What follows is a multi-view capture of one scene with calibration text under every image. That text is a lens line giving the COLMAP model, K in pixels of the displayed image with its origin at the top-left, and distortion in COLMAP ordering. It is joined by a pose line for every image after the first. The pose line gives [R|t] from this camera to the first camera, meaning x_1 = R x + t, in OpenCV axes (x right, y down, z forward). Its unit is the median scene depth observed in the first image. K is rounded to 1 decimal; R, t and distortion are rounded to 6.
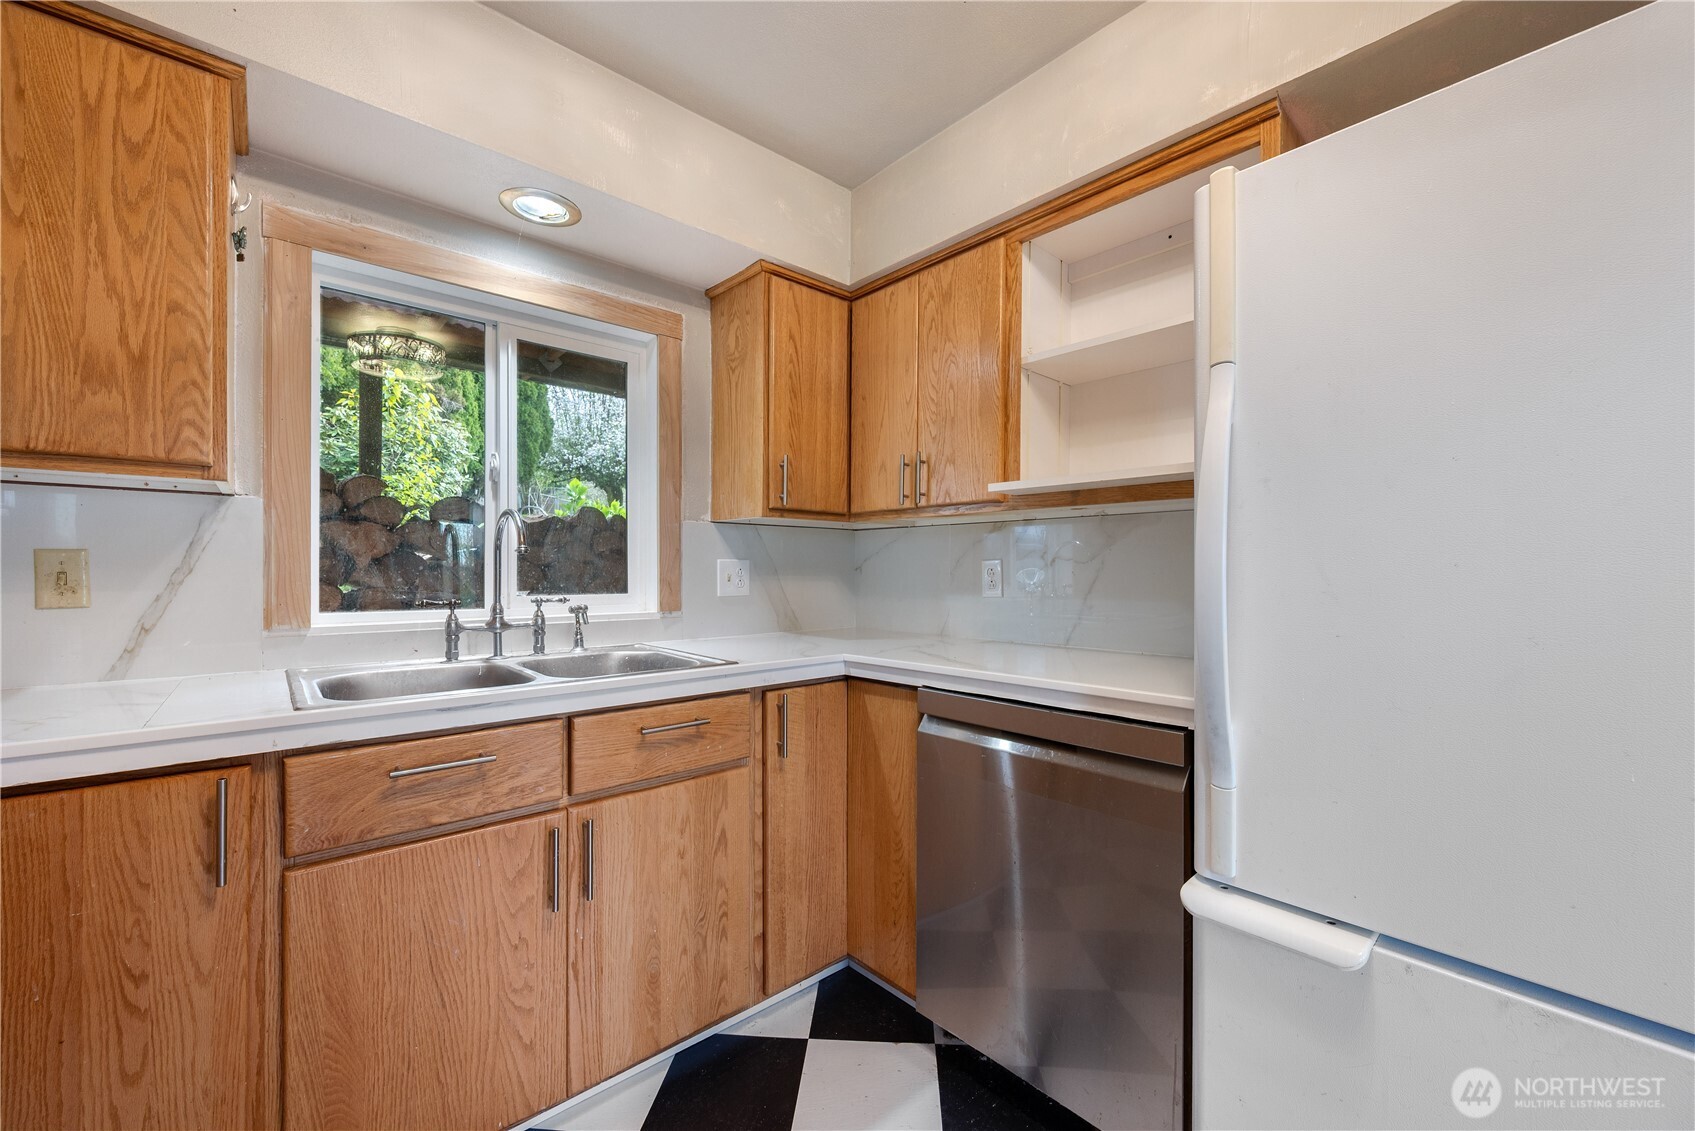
lens RADIAL K [[666.8, 0, 849.0], [0, 666.8, 571.1], [0, 0, 1]] dist [-0.000823, 0.000616]
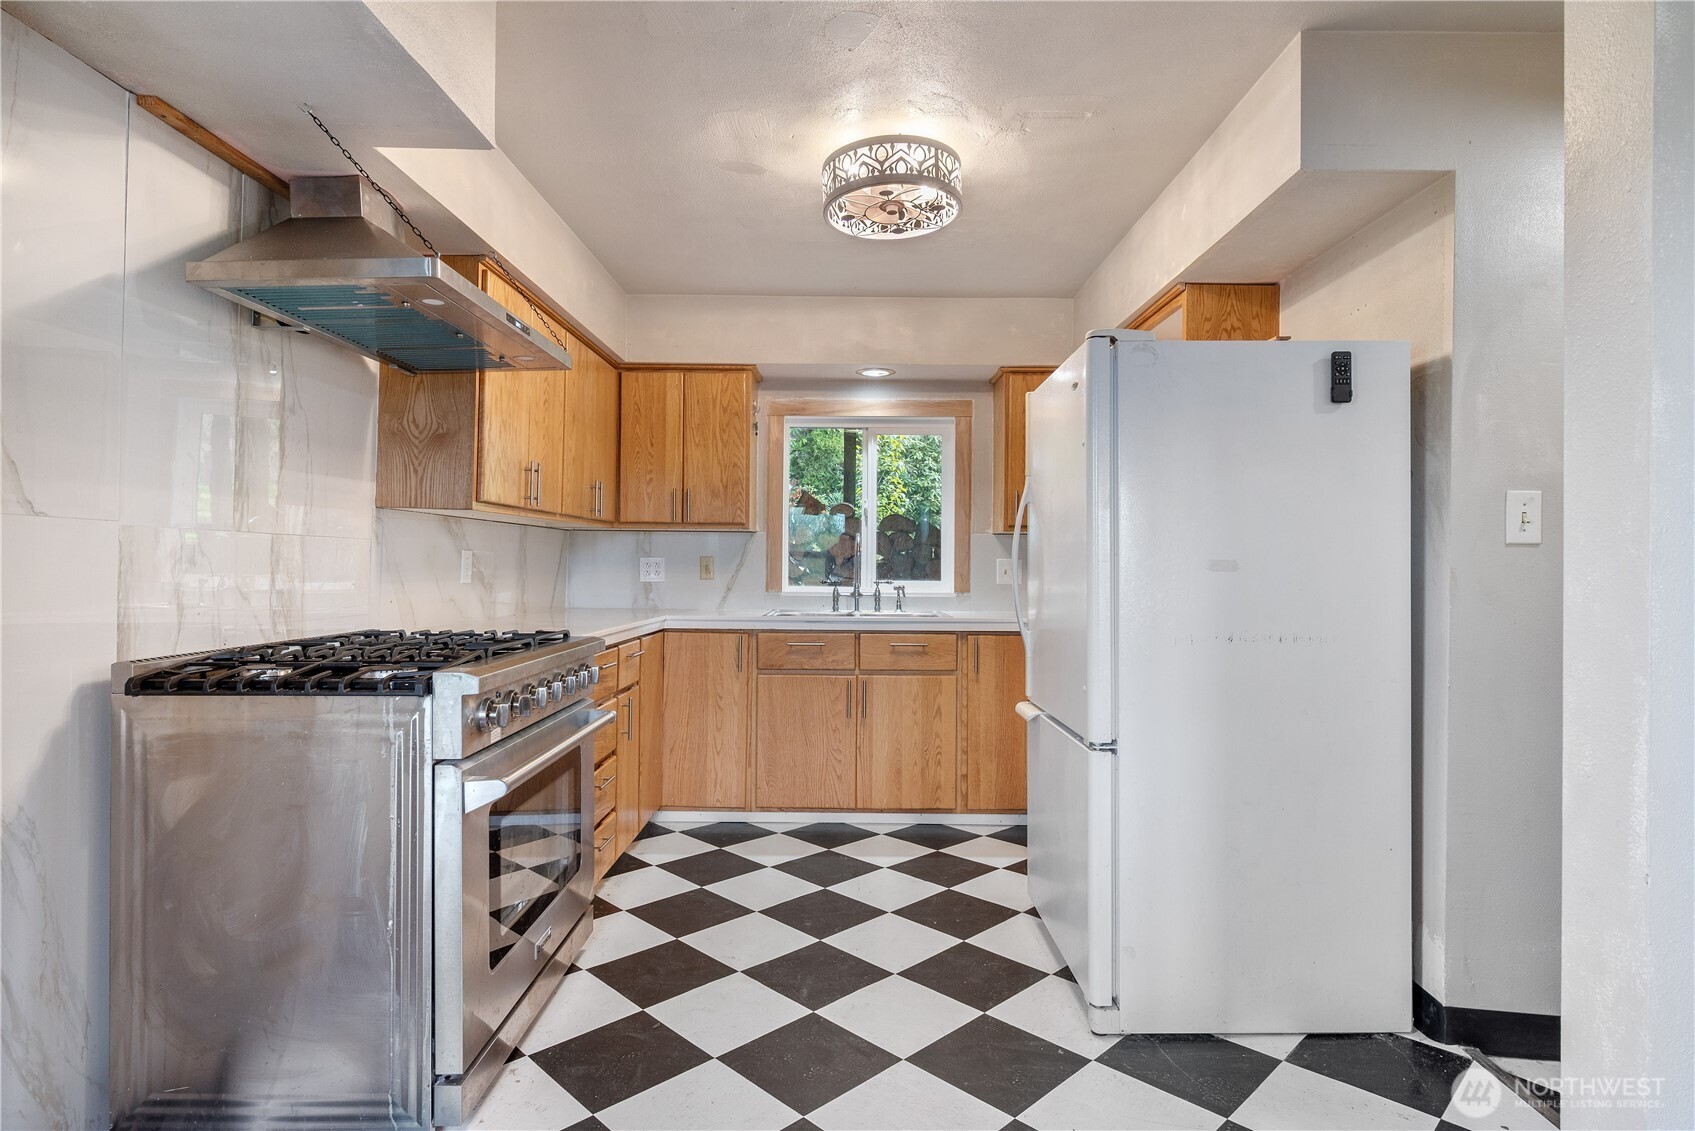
lens RADIAL K [[886.4, 0, 845.6], [0, 886.4, 565.7], [0, 0, 1]] dist [-0.001110, -0.000121]
pose [[0.750157, 0.001279, -0.661258, 1.290117], [-0.007849, 0.999945, -0.006970, 0.019178], [0.661213, 0.010419, 0.750126, -1.054973]]
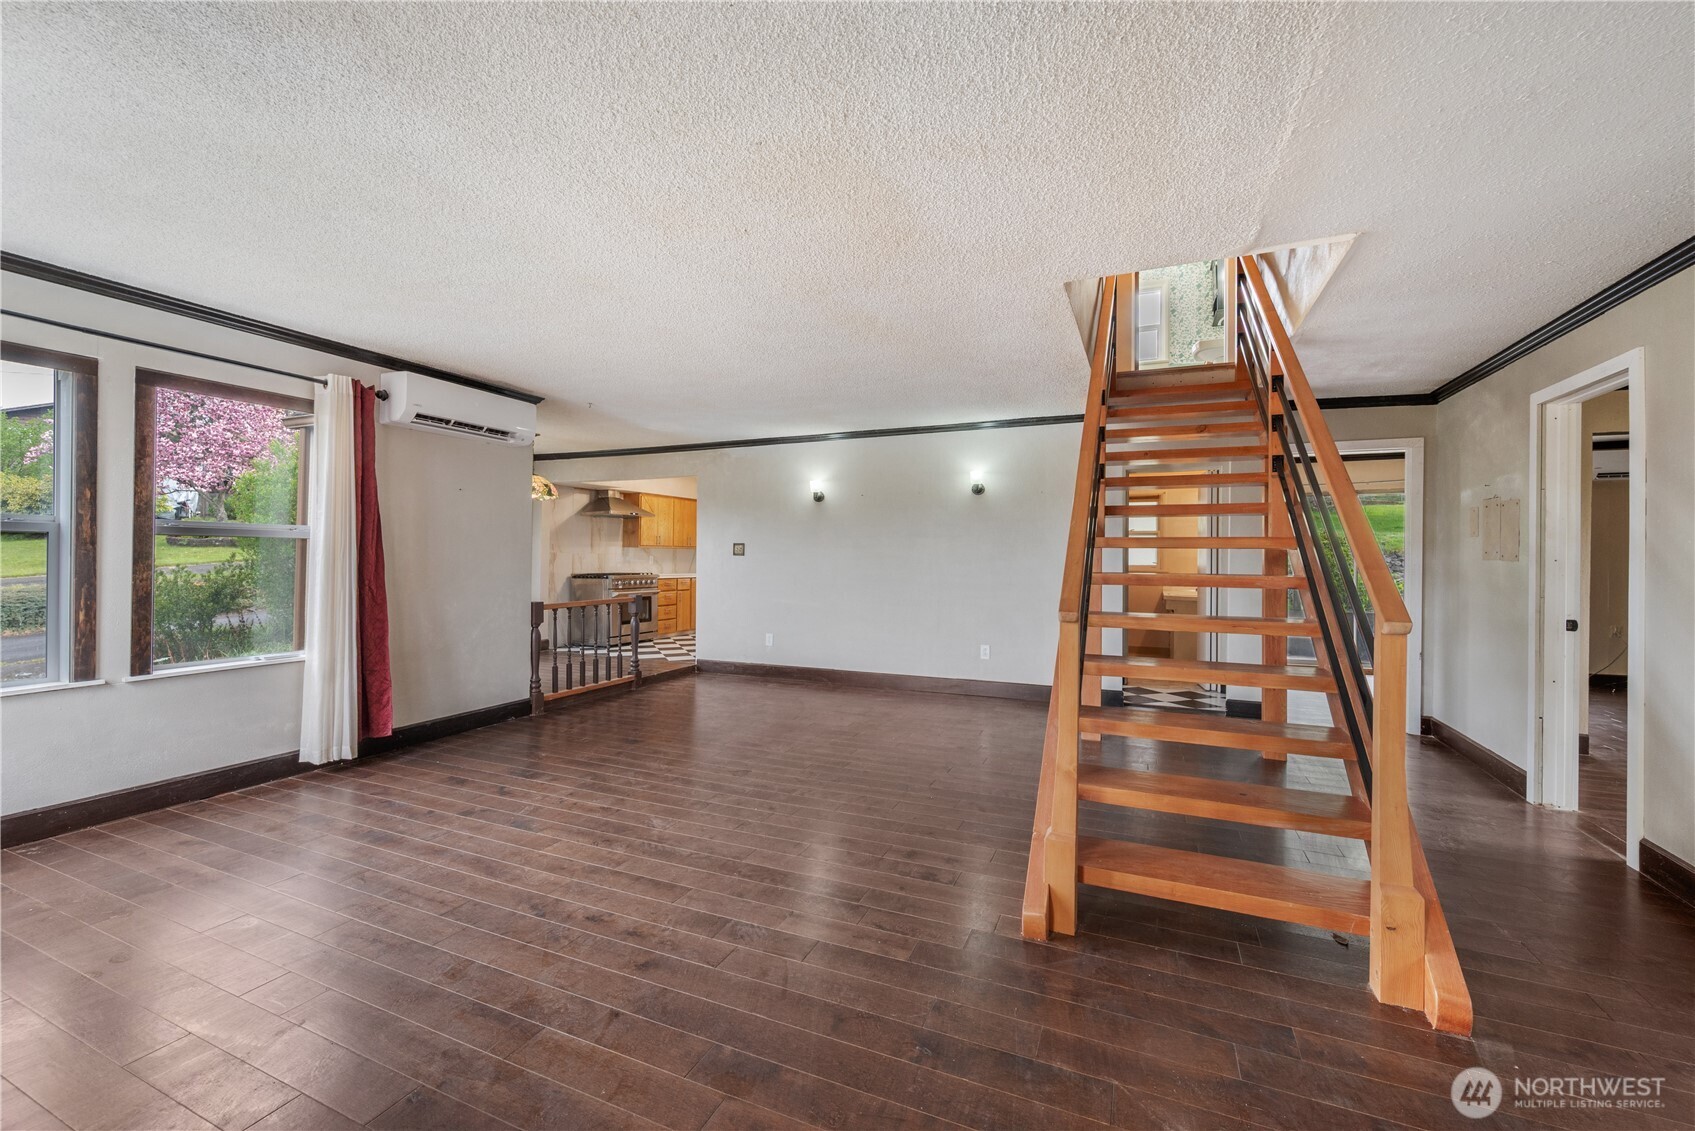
lens RADIAL K [[712.1, 0, 841.2], [0, 712.1, 561.3], [0, 0, 1]] dist [-0.004430, 0.000230]
pose [[0.417250, 0.004378, -0.908781, 6.411601], [-0.012525, 0.999921, -0.000934, 0.012321], [0.908706, 0.011772, 0.417272, -1.275906]]
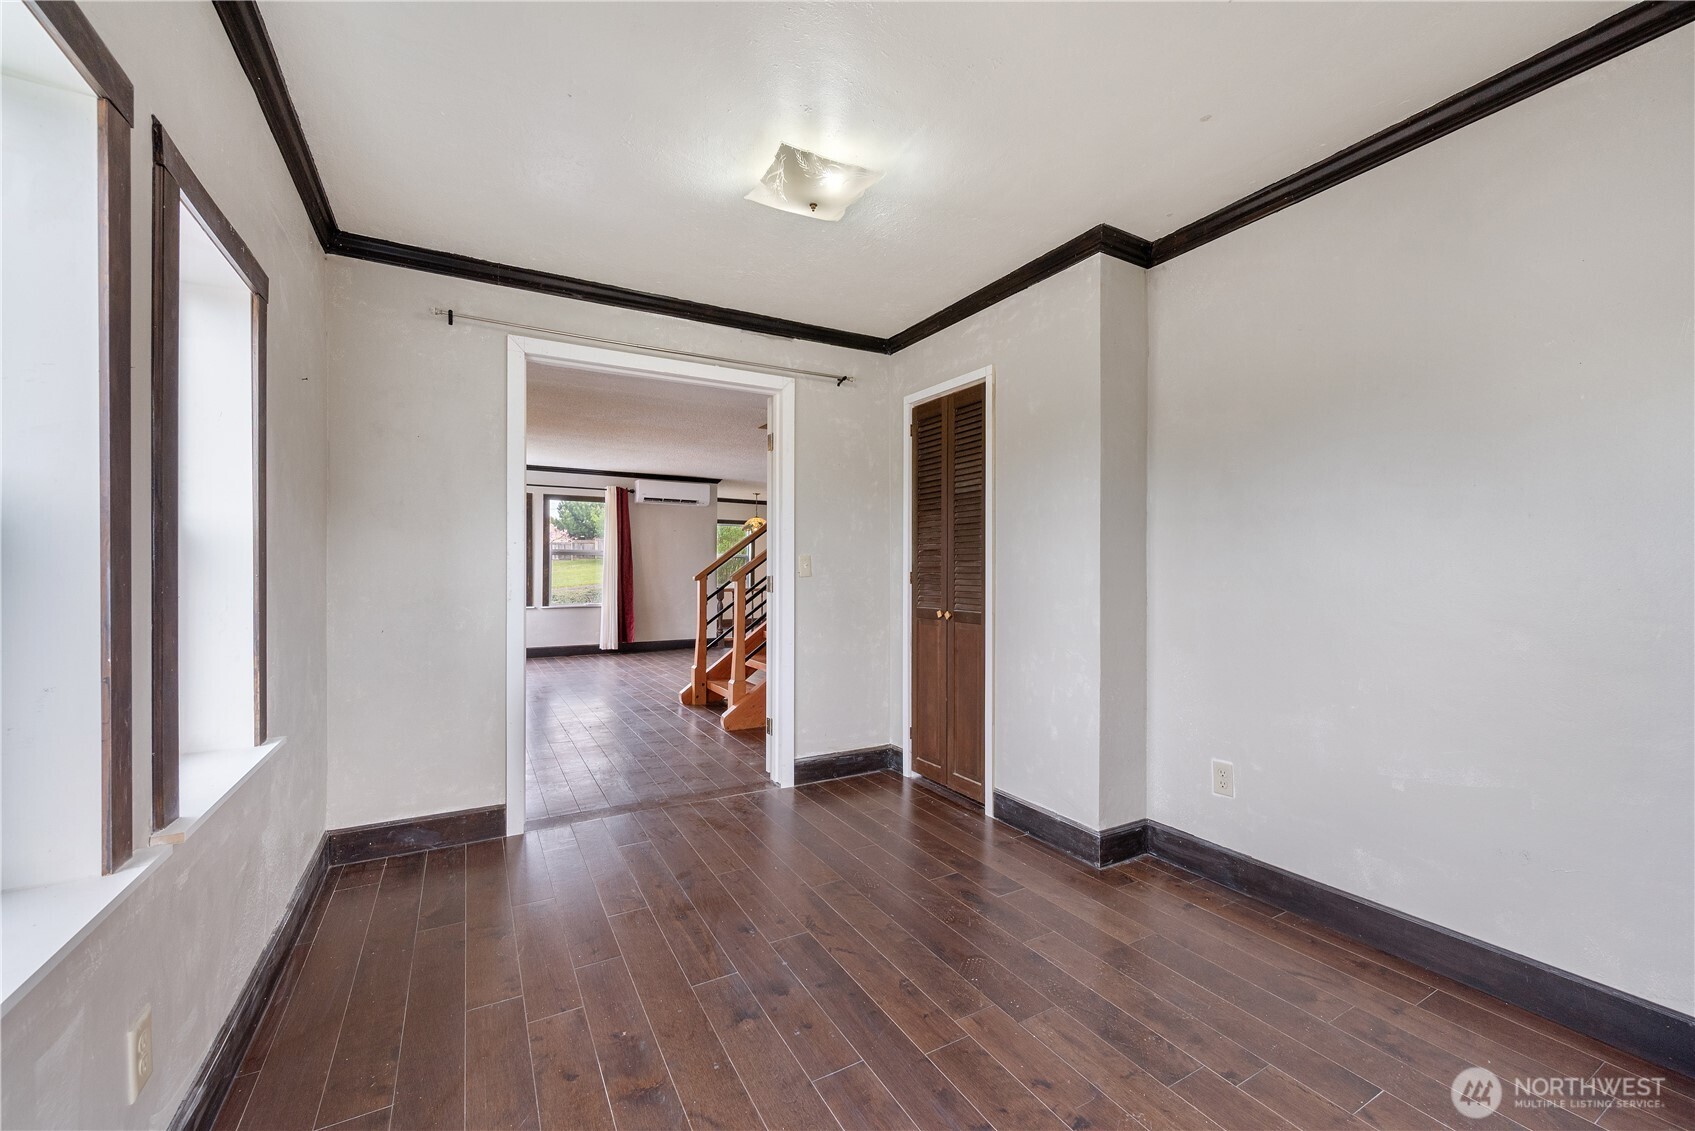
lens RADIAL K [[666.8, 0, 846.9], [0, 666.8, 575.0], [0, 0, 1]] dist [-0.000823, 0.000616]
pose [[-0.203171, -0.001144, -0.979143, 8.576069], [-0.011194, 0.999937, 0.001154, 0.095124], [0.979079, 0.011195, -0.203171, 1.402853]]
